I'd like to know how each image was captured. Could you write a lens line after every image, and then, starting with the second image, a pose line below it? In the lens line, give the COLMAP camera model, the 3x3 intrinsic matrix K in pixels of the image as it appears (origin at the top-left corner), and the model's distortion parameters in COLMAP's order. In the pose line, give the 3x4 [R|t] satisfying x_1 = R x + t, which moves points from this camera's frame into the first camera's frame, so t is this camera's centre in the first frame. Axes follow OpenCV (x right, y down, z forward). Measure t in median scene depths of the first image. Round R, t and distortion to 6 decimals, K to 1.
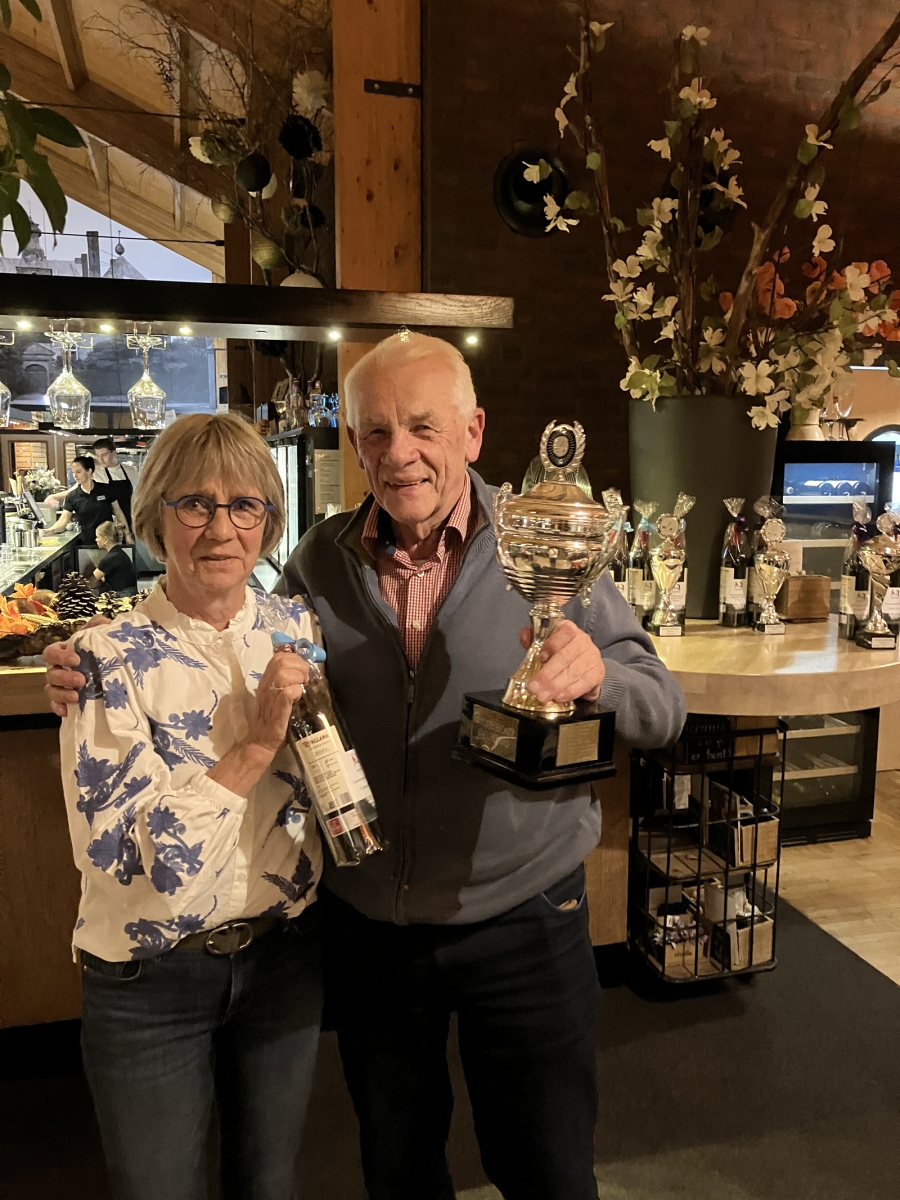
lens RADIAL K [[990.7, 0, 447.1], [0, 990.7, 589.9], [0, 0, 1]] dist [0.006216, 0.011420]
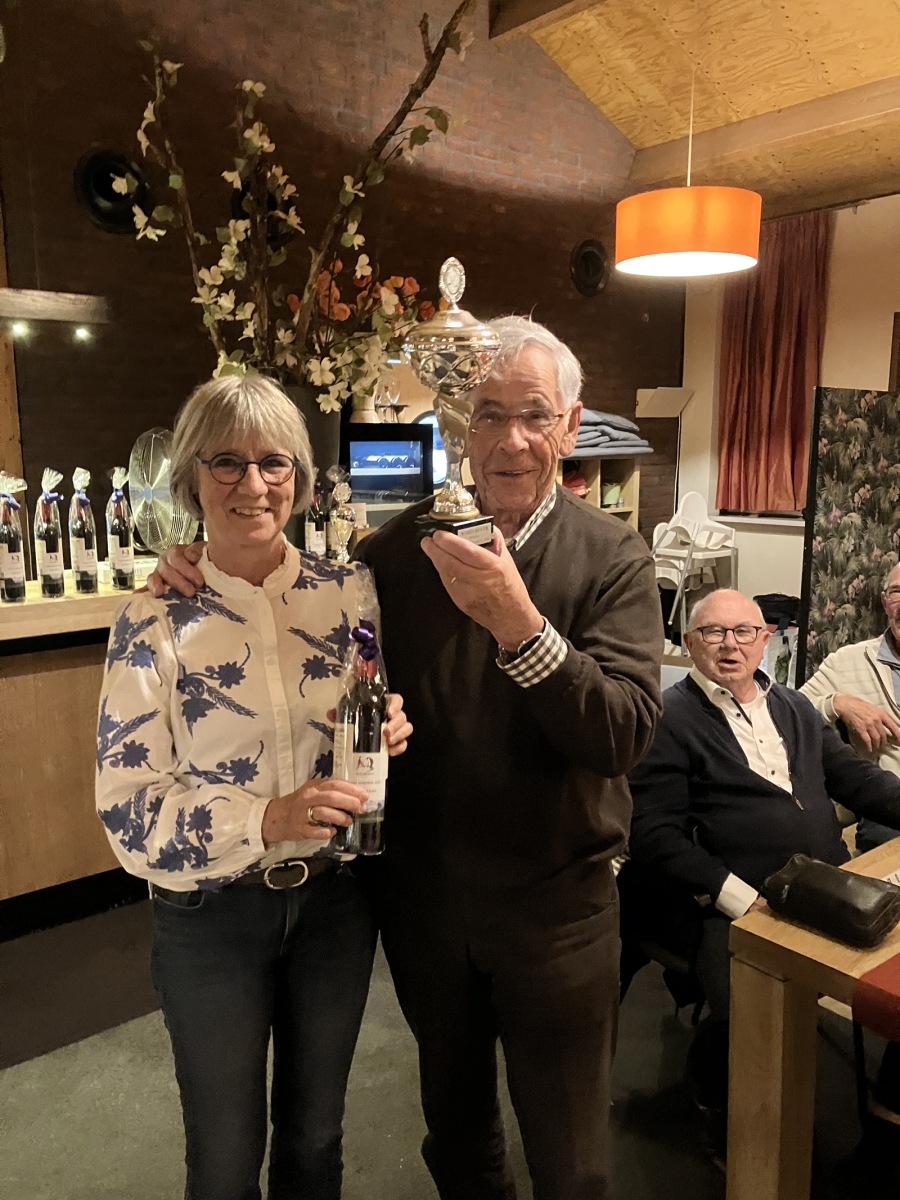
lens RADIAL K [[991.1, 0, 439.4], [0, 991.1, 612.0], [0, 0, 1]] dist [0.019080, -0.003929]
pose [[0.918344, -0.073288, 0.388939, -0.062708], [0.059200, 0.997087, 0.048101, 0.039178], [-0.391331, -0.021148, 0.920007, -0.223807]]
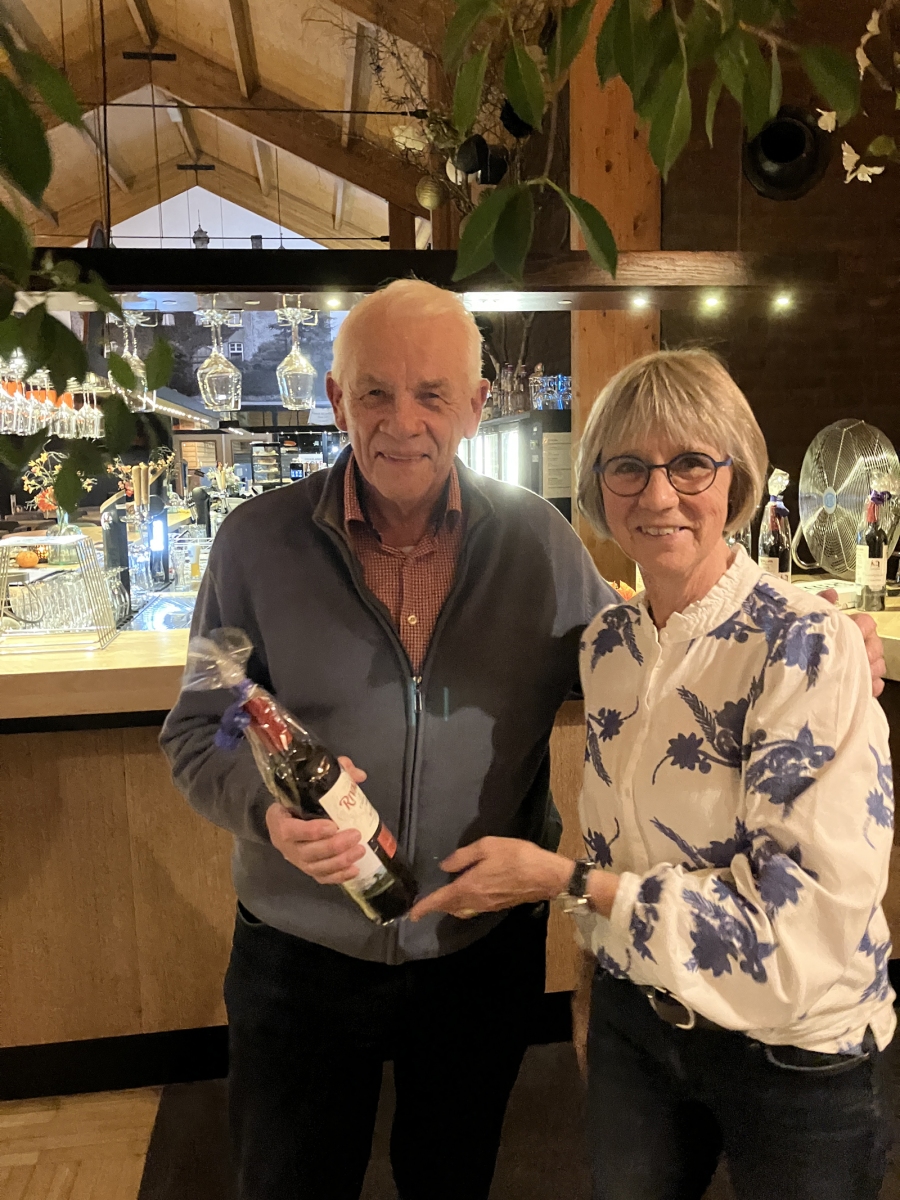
lens RADIAL K [[984.5, 0, 455.7], [0, 984.5, 587.9], [0, 0, 1]] dist [0.036734, -0.035551]
pose [[0.992000, -0.006882, -0.126051, -0.154476], [0.007519, 0.999961, 0.004580, 0.009763], [0.126014, -0.005491, 0.992013, 0.035646]]
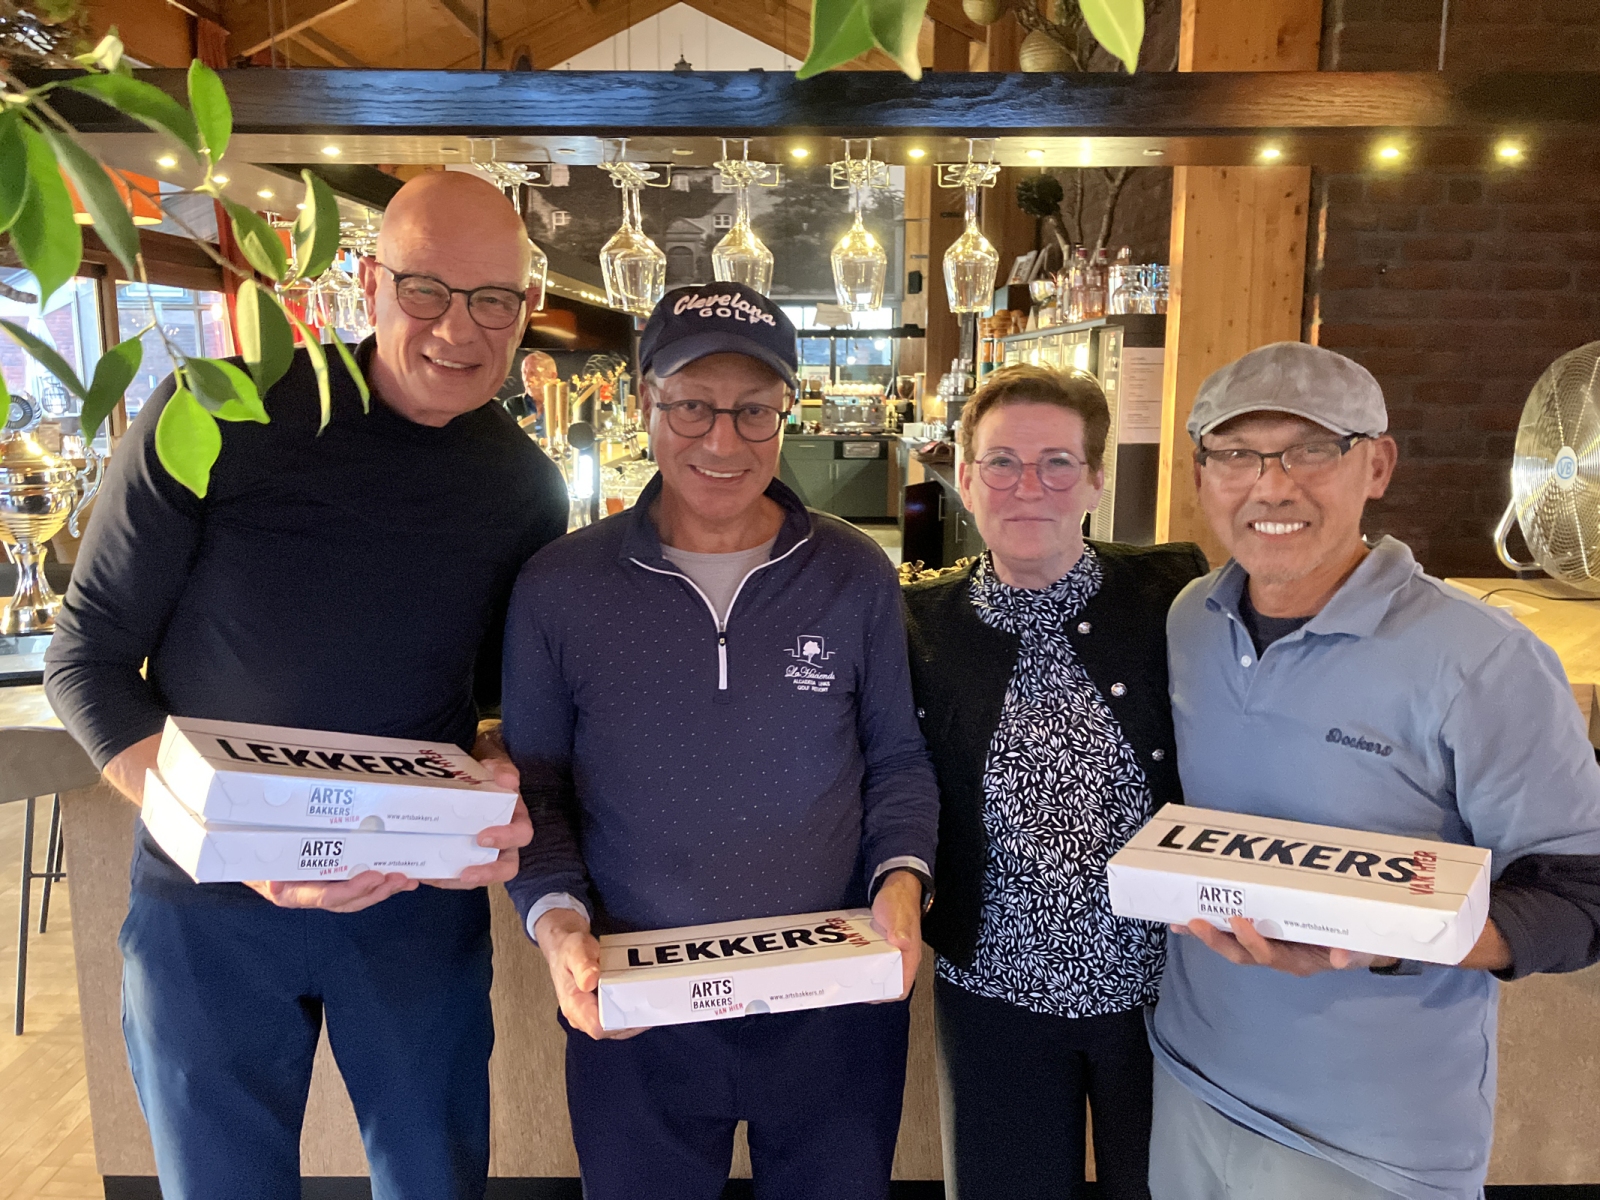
lens RADIAL K [[1320.9, 0, 813.6], [0, 1320.9, 601.1], [0, 0, 1]] dist [0.006216, 0.011420]
pose [[0.962381, 0.047367, -0.267542, -0.139377], [-0.036117, 0.998250, 0.046819, -0.007464], [0.269292, -0.035395, 0.962408, 0.114748]]
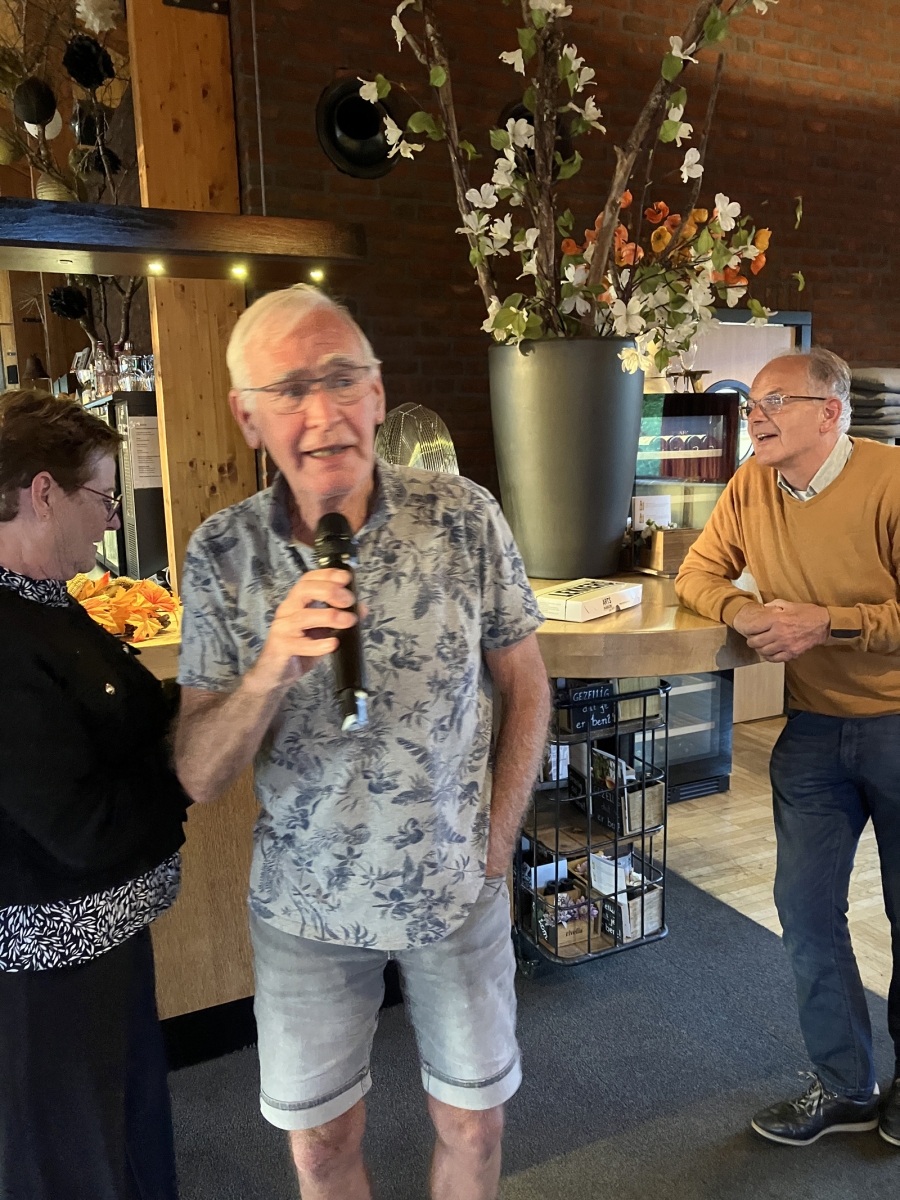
lens RADIAL K [[991.4, 0, 448.7], [0, 991.4, 605.1], [0, 0, 1]] dist [0.017041, 0.007155]
pose [[0.982393, -0.057554, 0.177740, -0.031817], [0.051418, 0.997918, 0.038941, 0.011134], [-0.179611, -0.029117, 0.983307, 0.097823]]
